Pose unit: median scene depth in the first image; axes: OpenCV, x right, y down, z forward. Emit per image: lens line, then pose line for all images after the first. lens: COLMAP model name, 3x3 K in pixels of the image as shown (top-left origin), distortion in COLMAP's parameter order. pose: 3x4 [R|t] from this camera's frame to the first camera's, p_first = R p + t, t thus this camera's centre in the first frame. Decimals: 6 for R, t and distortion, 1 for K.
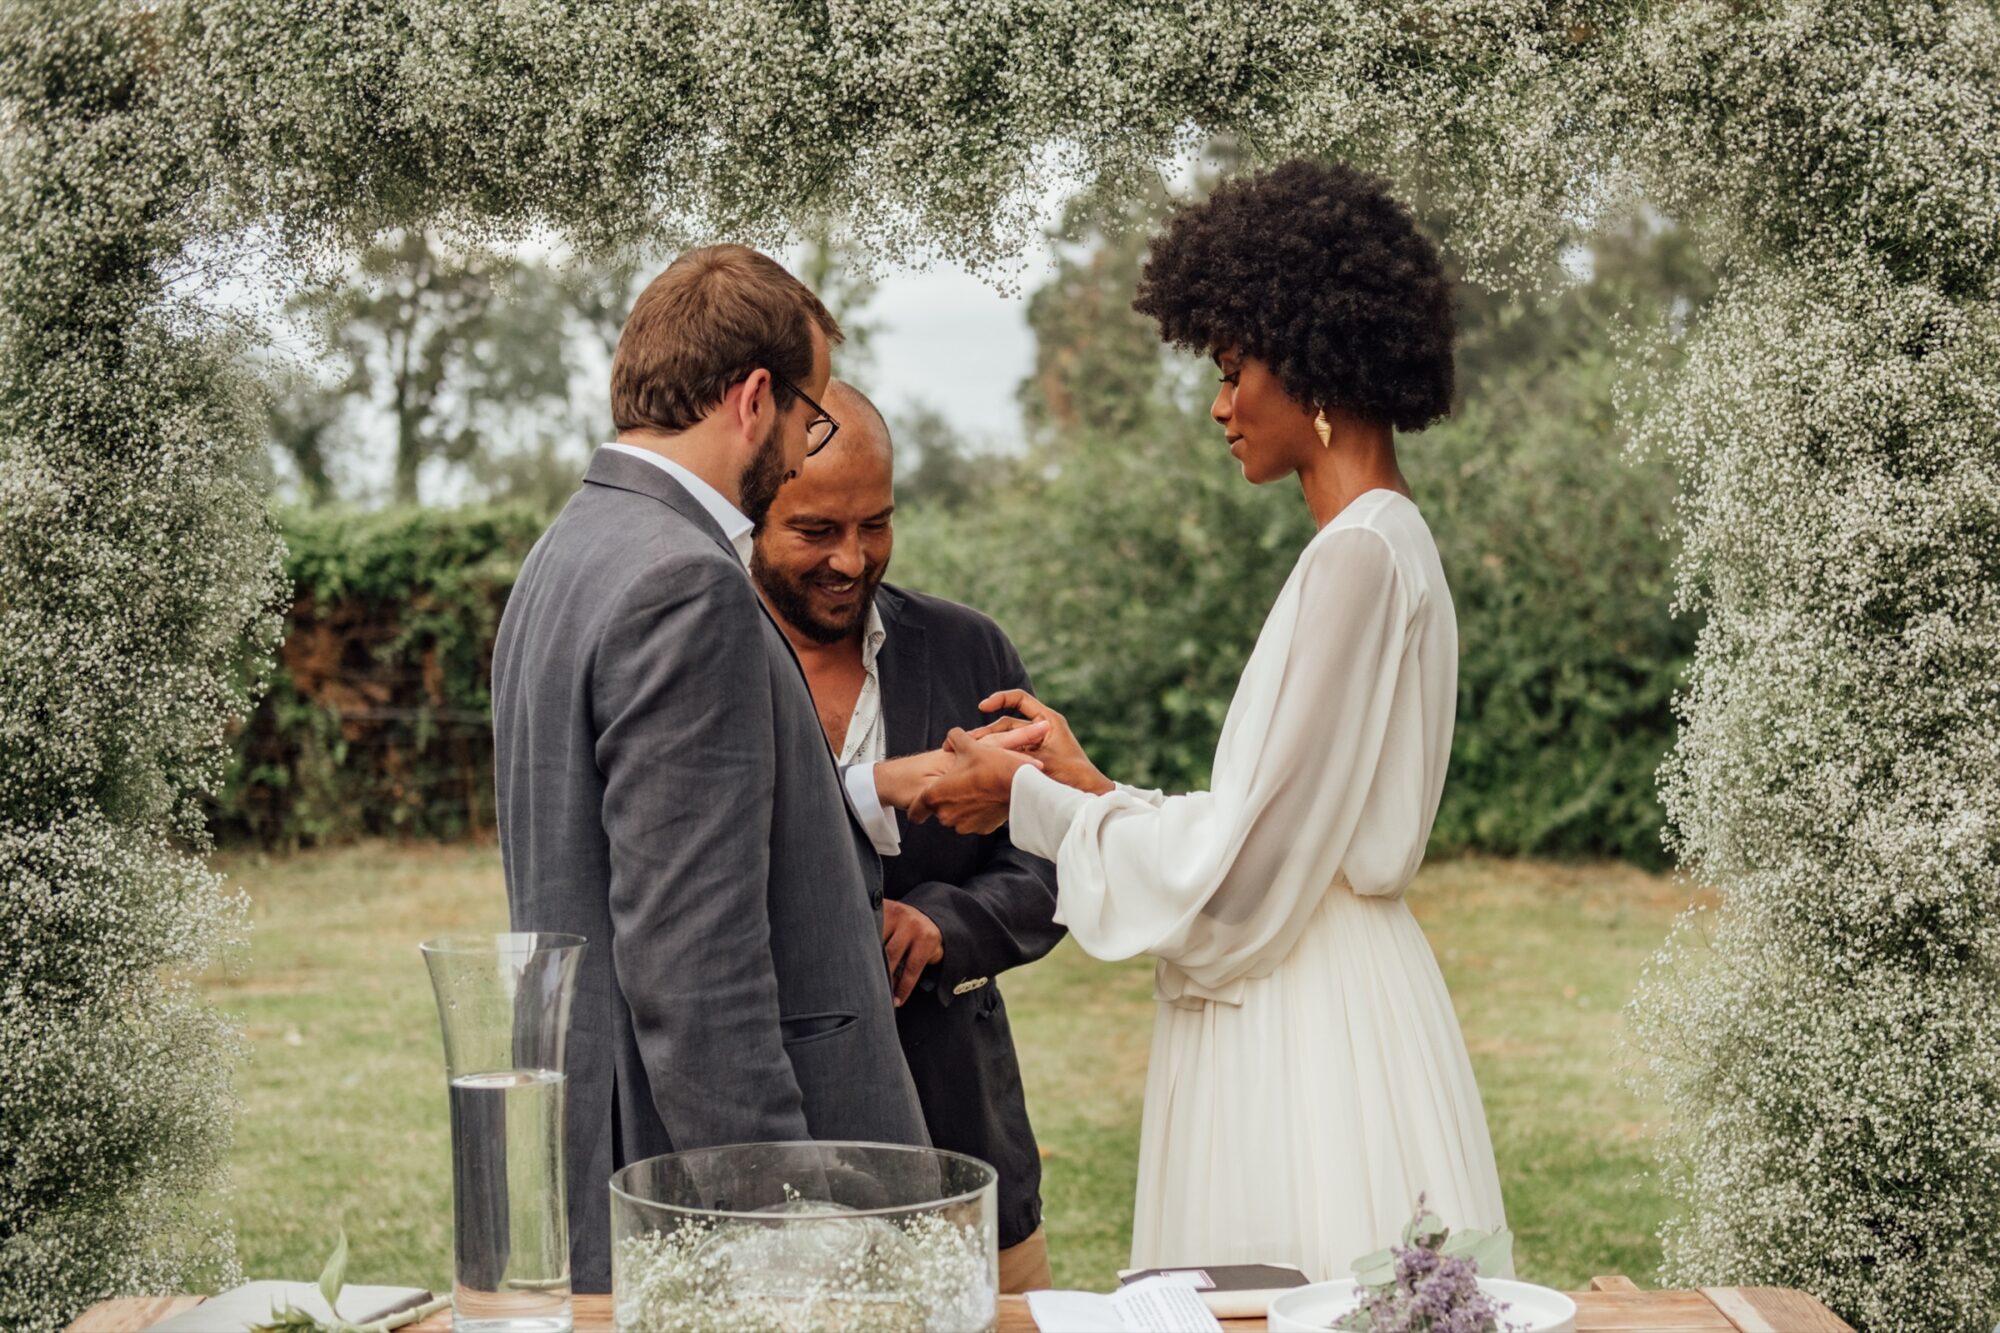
lens RADIAL K [[3501.9, 0, 942.8], [0, 3501.9, 590.3], [0, 0, 1]] dist [-0.057674, 0.264616]
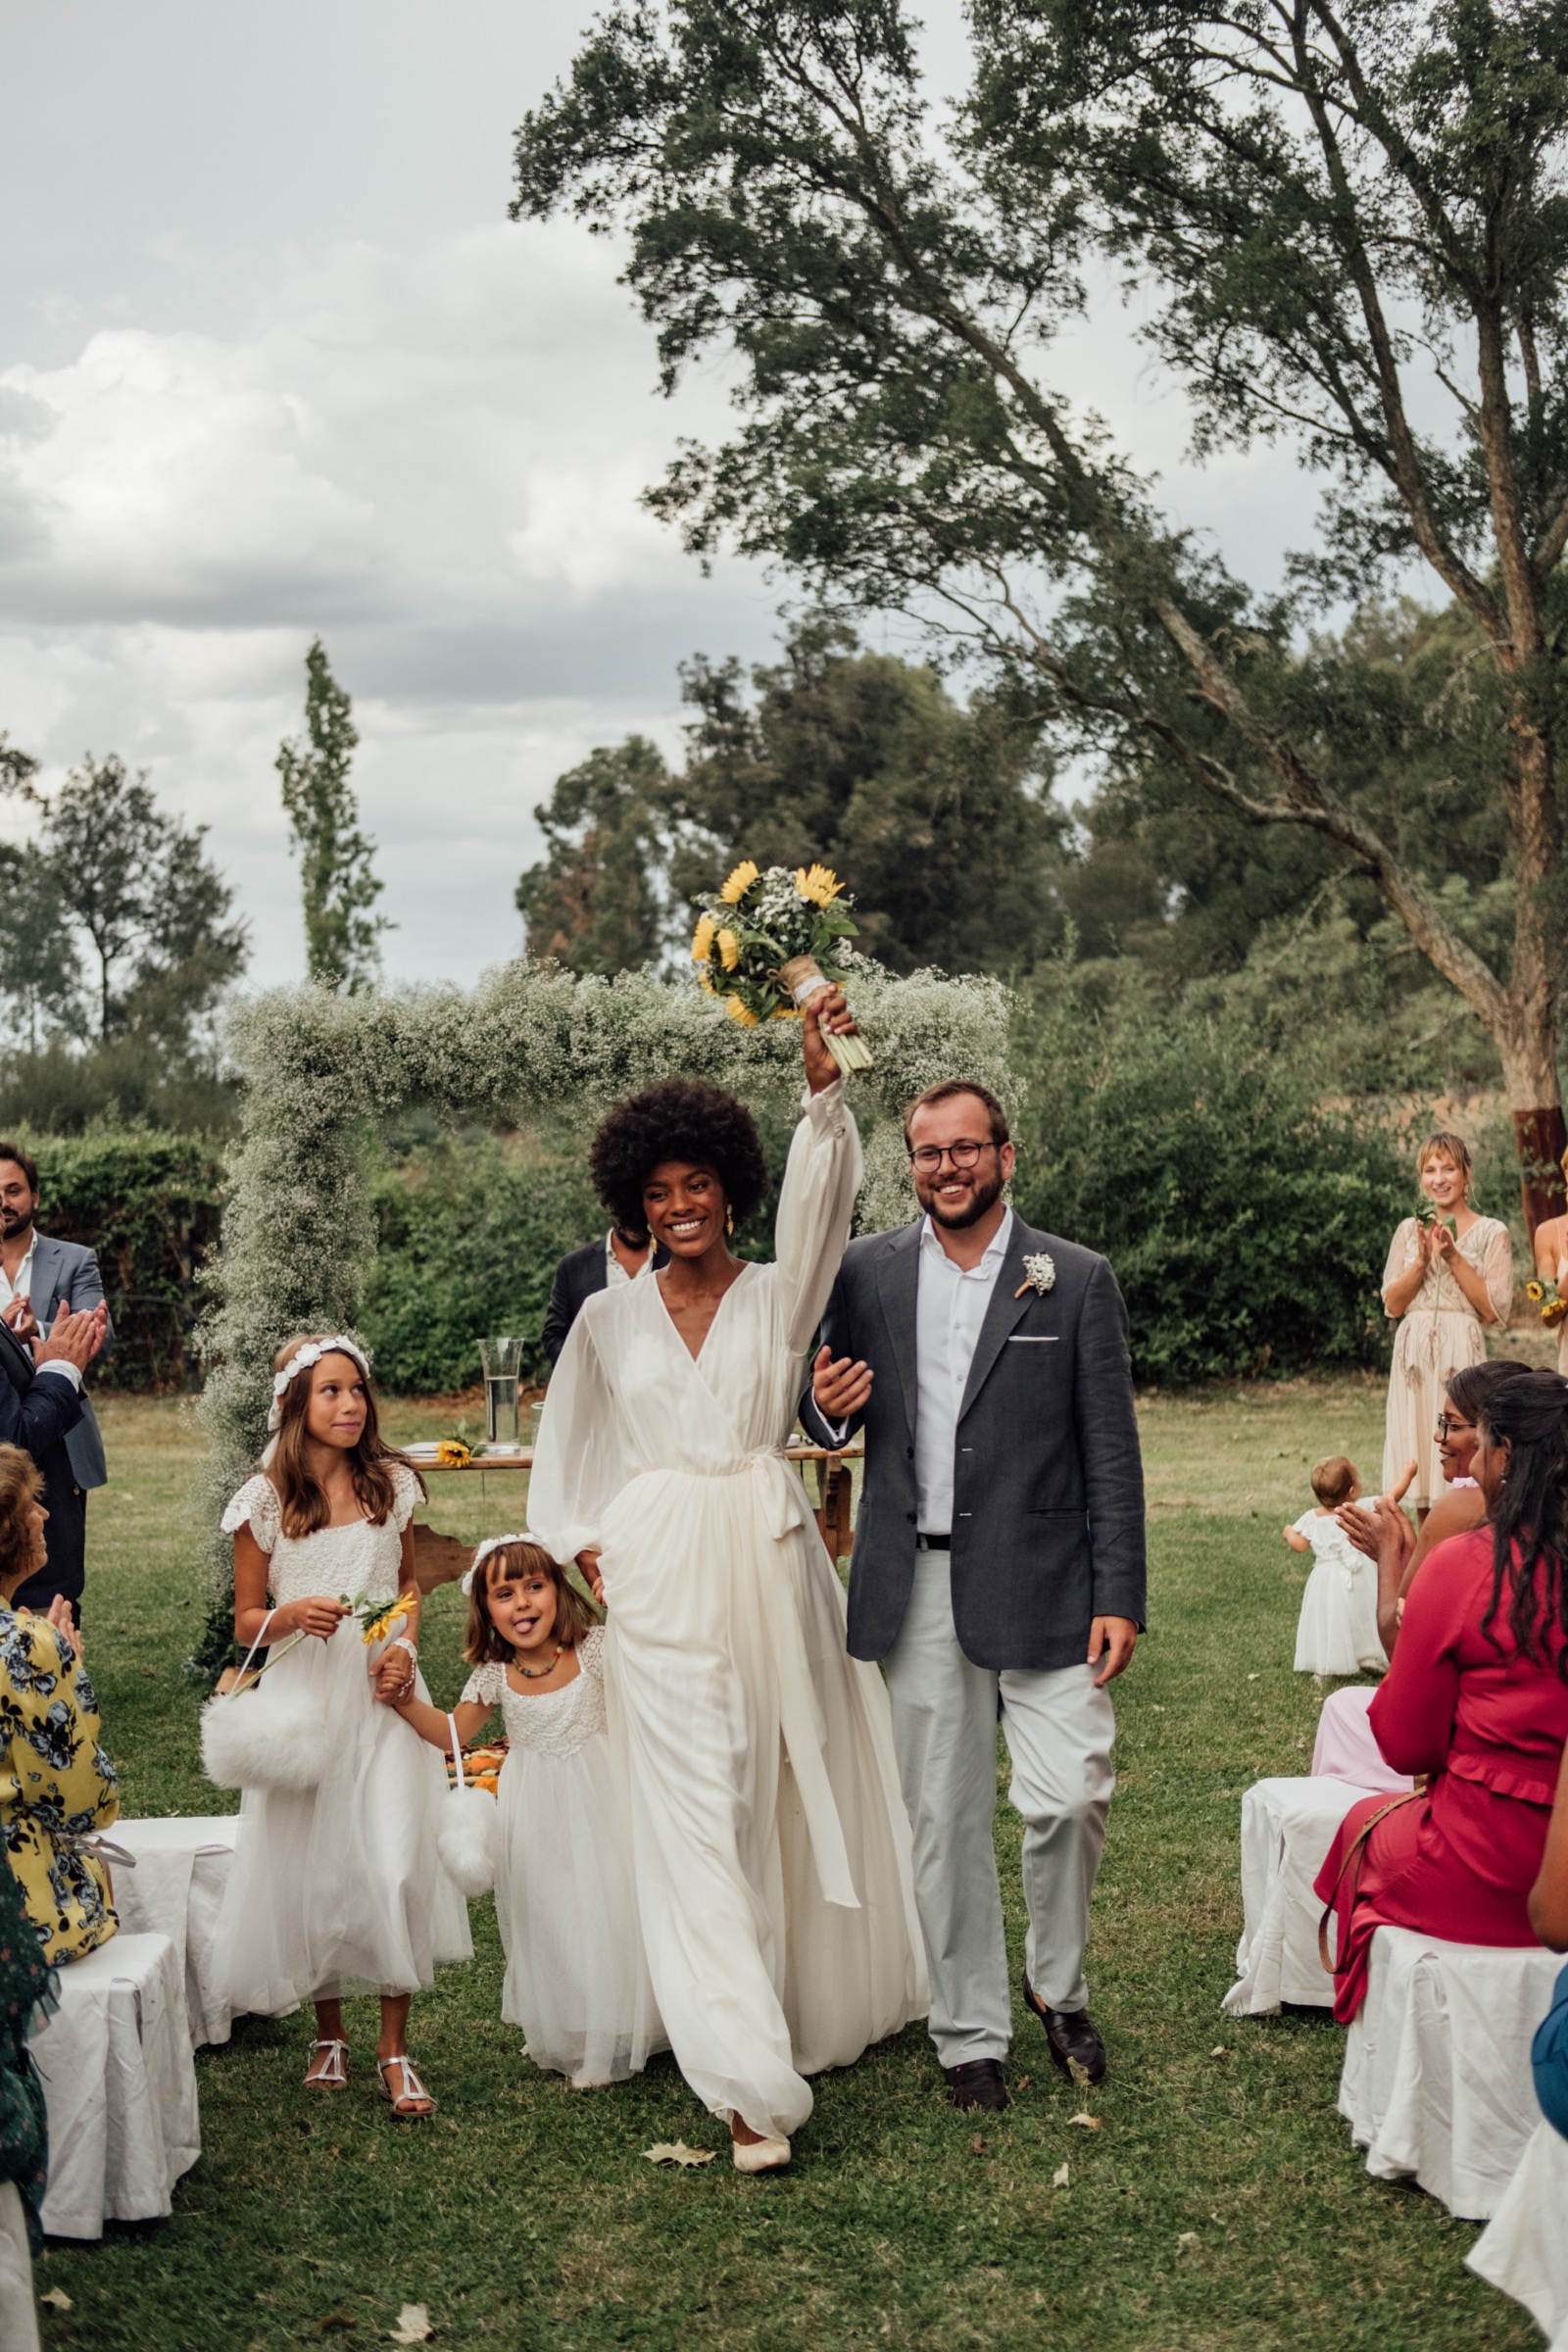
lens RADIAL K [[4172.7, 0, 832.5], [0, 4172.7, 1114.0], [0, 0, 1]] dist [-0.289333, 2.462951]
pose [[0.994435, -0.003264, 0.105306, -0.181773], [0.004549, 0.999918, -0.011964, -0.058548], [-0.105258, 0.012376, 0.994368, -2.512782]]
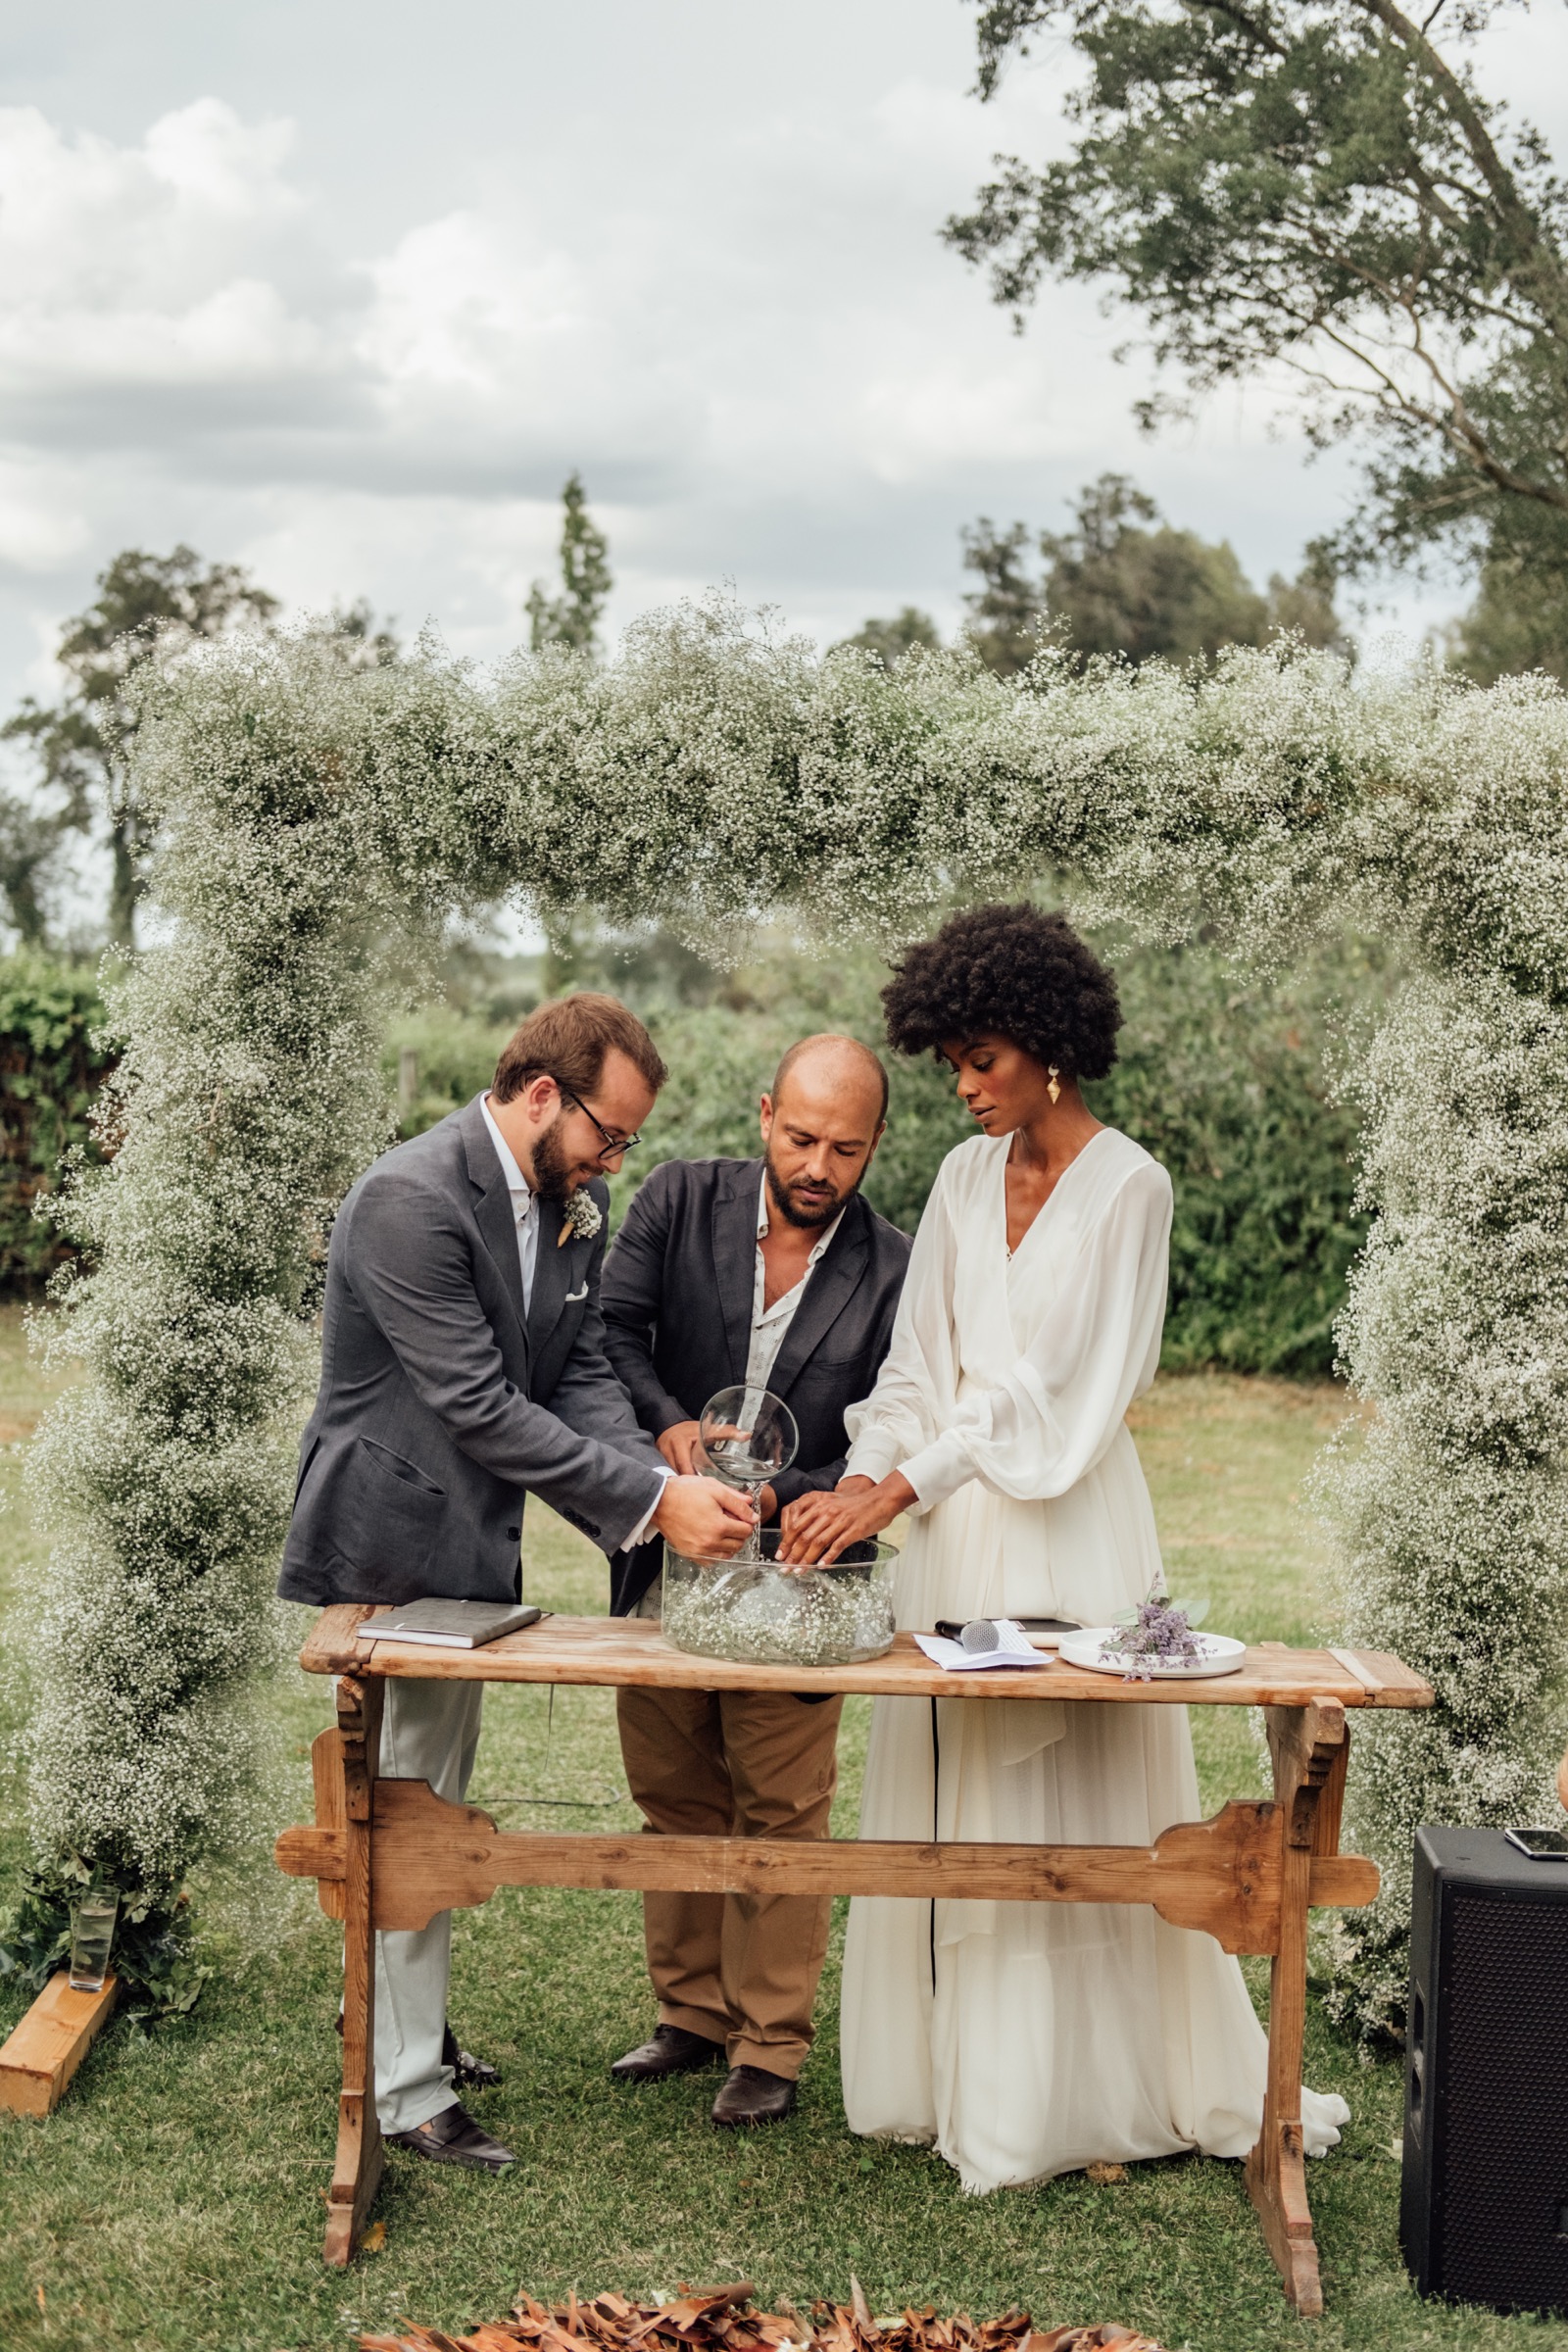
lens RADIAL K [[3842.6, 0, 610.6], [0, 3842.6, 1401.3], [0, 0, 1]] dist [-0.095243, 0.377773]
pose [[0.998693, 0.050592, -0.007296, -0.085122], [-0.049712, 0.994543, 0.091727, -0.047297], [0.011897, -0.091245, 0.995757, -0.608048]]
